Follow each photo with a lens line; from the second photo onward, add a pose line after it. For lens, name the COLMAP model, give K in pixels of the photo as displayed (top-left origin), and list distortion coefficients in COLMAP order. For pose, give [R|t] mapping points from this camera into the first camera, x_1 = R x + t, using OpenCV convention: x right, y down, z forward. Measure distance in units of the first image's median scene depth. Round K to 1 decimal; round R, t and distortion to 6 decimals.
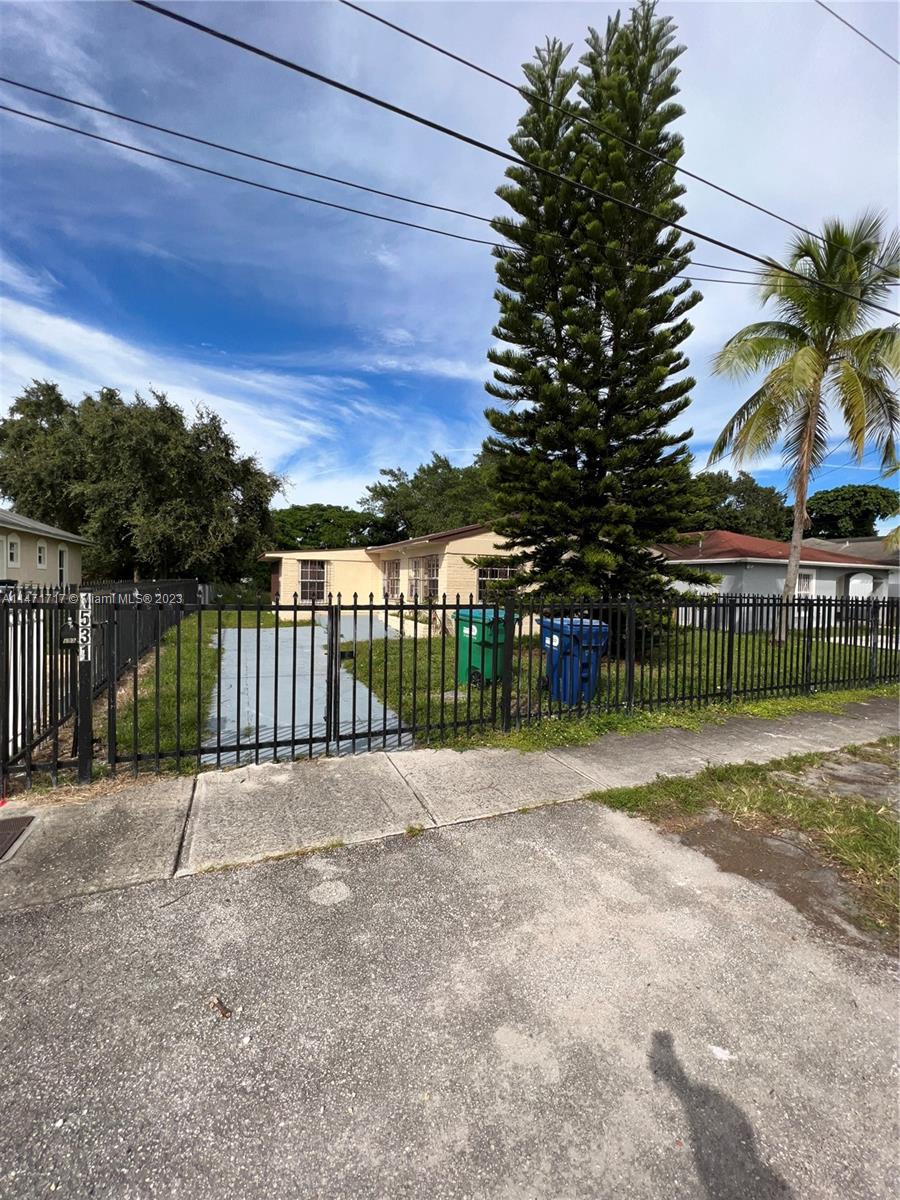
lens RADIAL K [[484.3, 0, 454.8], [0, 484.3, 600.7], [0, 0, 1]] dist [0.015264, -0.000029]
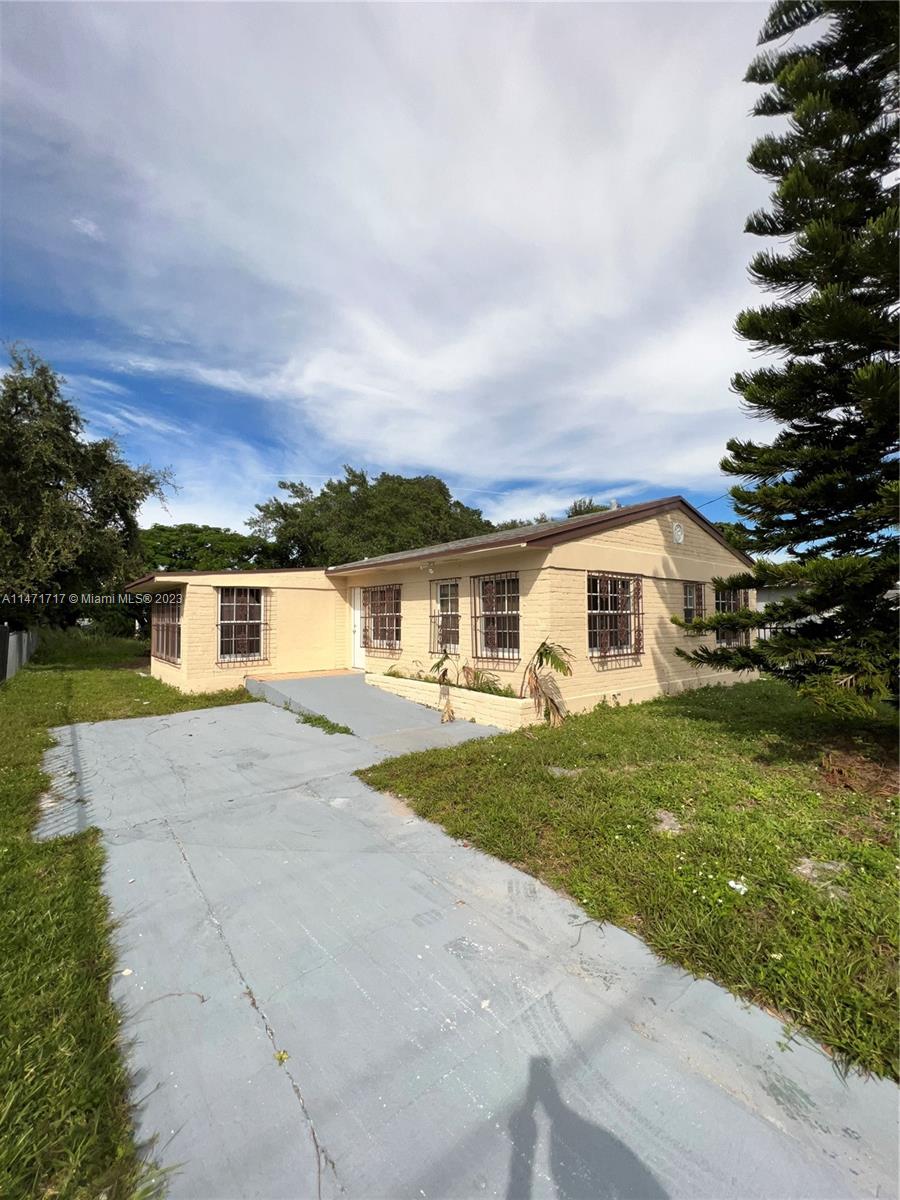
lens RADIAL K [[484.3, 0, 454.8], [0, 484.3, 600.7], [0, 0, 1]] dist [0.015264, -0.000029]
pose [[0.967269, -0.016230, 0.253232, -0.125743], [0.033530, 0.997377, -0.064151, -0.013385], [-0.251527, 0.070543, 0.965276, 0.235223]]
